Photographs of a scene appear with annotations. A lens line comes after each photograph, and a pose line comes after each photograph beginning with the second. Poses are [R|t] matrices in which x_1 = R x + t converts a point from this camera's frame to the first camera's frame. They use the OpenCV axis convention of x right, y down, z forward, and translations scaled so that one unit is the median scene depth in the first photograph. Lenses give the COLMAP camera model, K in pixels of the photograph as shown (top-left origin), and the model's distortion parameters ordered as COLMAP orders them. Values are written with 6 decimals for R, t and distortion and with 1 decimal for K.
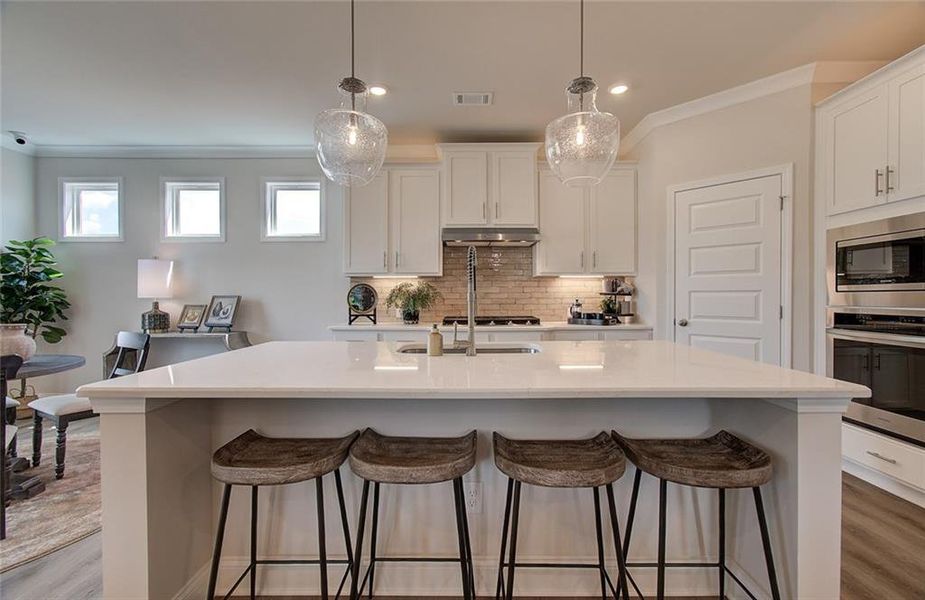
lens RADIAL K [[403.4, 0, 457.2], [0, 403.4, 298.2], [0, 0, 1]] dist [-0.003341, 0.006284]
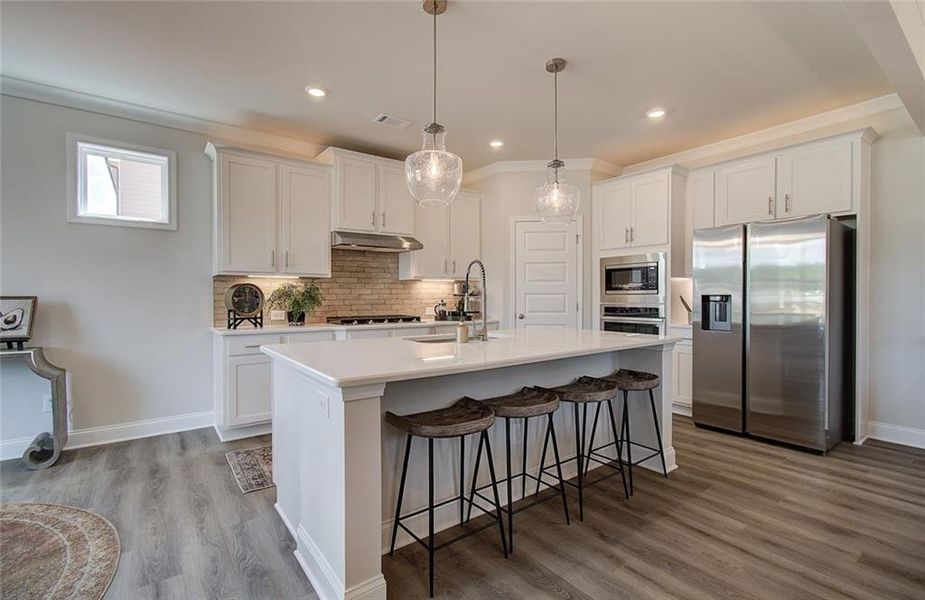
lens RADIAL K [[421.9, 0, 461.2], [0, 421.9, 298.8], [0, 0, 1]] dist [-0.003449, 0.000306]
pose [[0.796427, -0.002587, 0.604730, -0.409887], [0.003102, 0.999995, 0.000192, -0.000135], [-0.604727, 0.001723, 0.796431, -0.039369]]
